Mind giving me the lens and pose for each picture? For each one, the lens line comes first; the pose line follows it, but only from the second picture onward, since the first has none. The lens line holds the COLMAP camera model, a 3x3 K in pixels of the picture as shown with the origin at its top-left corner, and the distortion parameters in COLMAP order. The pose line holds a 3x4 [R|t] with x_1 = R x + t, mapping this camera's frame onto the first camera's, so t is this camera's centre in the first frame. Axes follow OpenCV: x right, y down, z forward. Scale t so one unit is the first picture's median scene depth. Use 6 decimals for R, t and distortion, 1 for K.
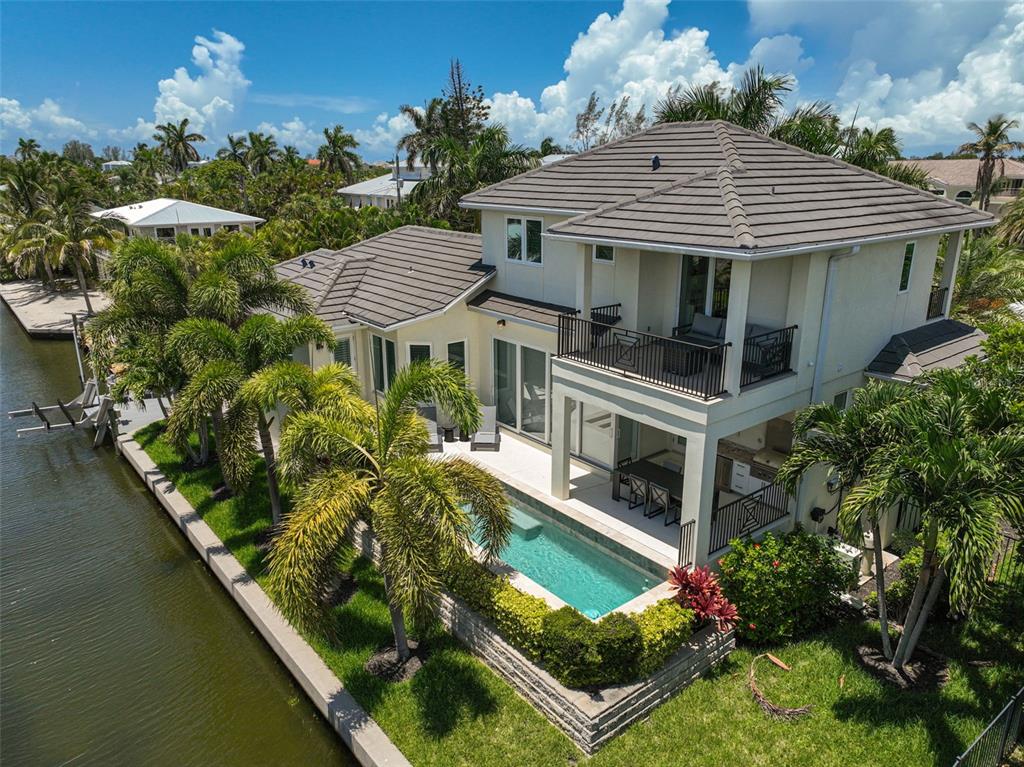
lens RADIAL K [[729.7, 0, 512.0], [0, 729.7, 383.5], [0, 0, 1]] dist [0.056074, -0.000635]
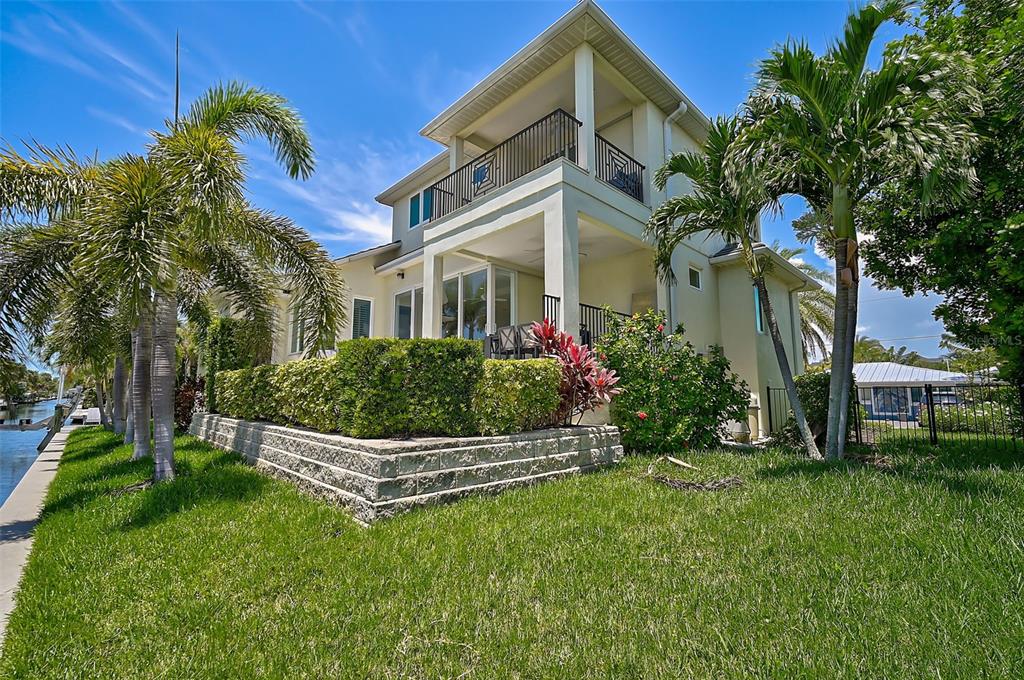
lens RADIAL K [[442.6, 0, 513.6], [0, 442.6, 339.4], [0, 0, 1]] dist [-0.006969, 0.005441]
pose [[0.995952, 0.013129, 0.088924, 0.151246], [0.024049, 0.914294, -0.404337, 0.439778], [-0.086611, 0.404838, 0.910277, 0.558344]]
